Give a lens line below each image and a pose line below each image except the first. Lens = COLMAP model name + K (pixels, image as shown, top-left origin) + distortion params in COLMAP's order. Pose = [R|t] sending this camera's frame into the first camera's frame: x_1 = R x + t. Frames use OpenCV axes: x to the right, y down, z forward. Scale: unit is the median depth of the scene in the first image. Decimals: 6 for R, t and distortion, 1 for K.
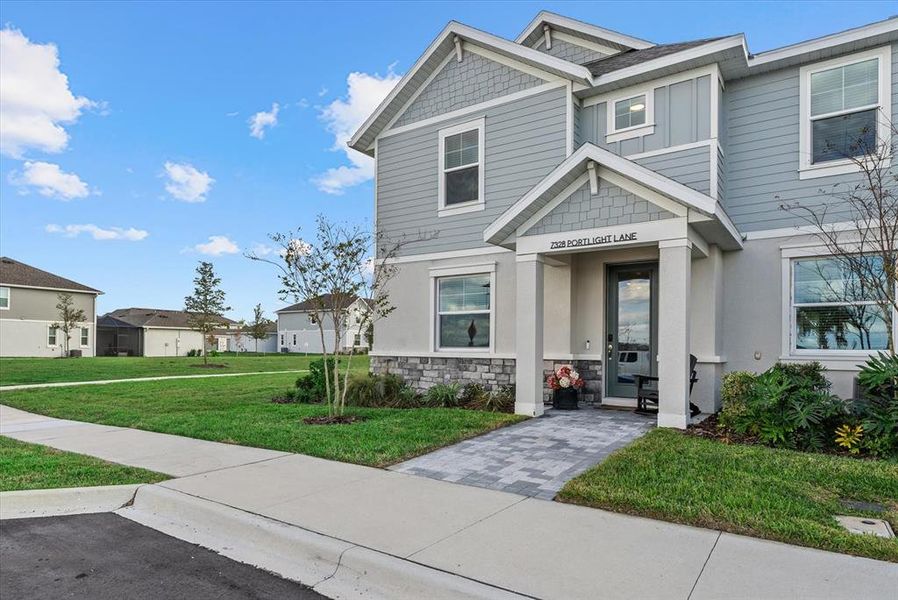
lens RADIAL K [[546.6, 0, 390.6], [0, 546.6, 341.6], [0, 0, 1]] dist [-0.000439, 0.000363]
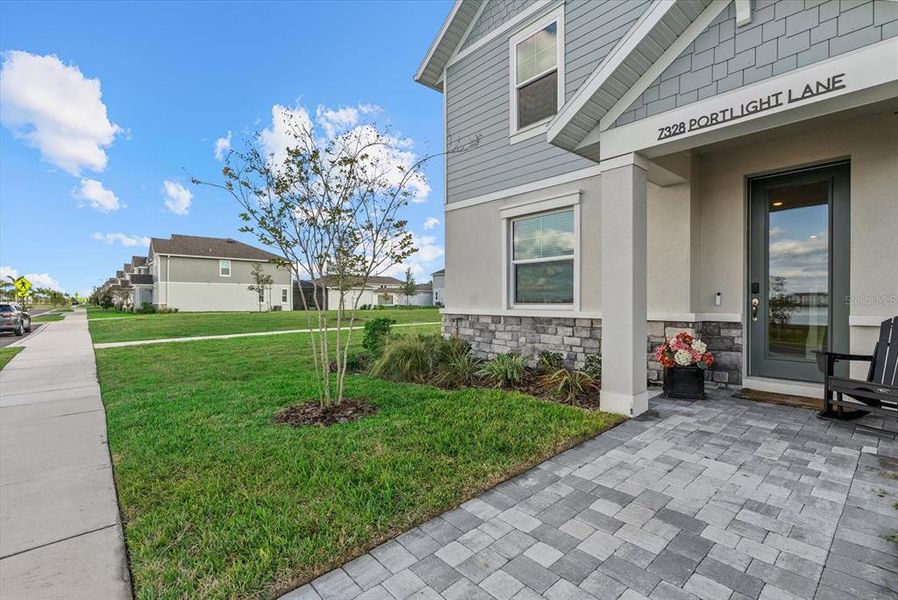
lens RADIAL K [[409.1, 0, 448.7], [0, 409.1, 302.1], [0, 0, 1]] dist [-0.001674, 0.000292]
pose [[0.981697, -0.011070, -0.190126, 0.118378], [0.013667, 0.999830, 0.012352, -0.001105], [0.189957, -0.014725, 0.981682, 0.403447]]
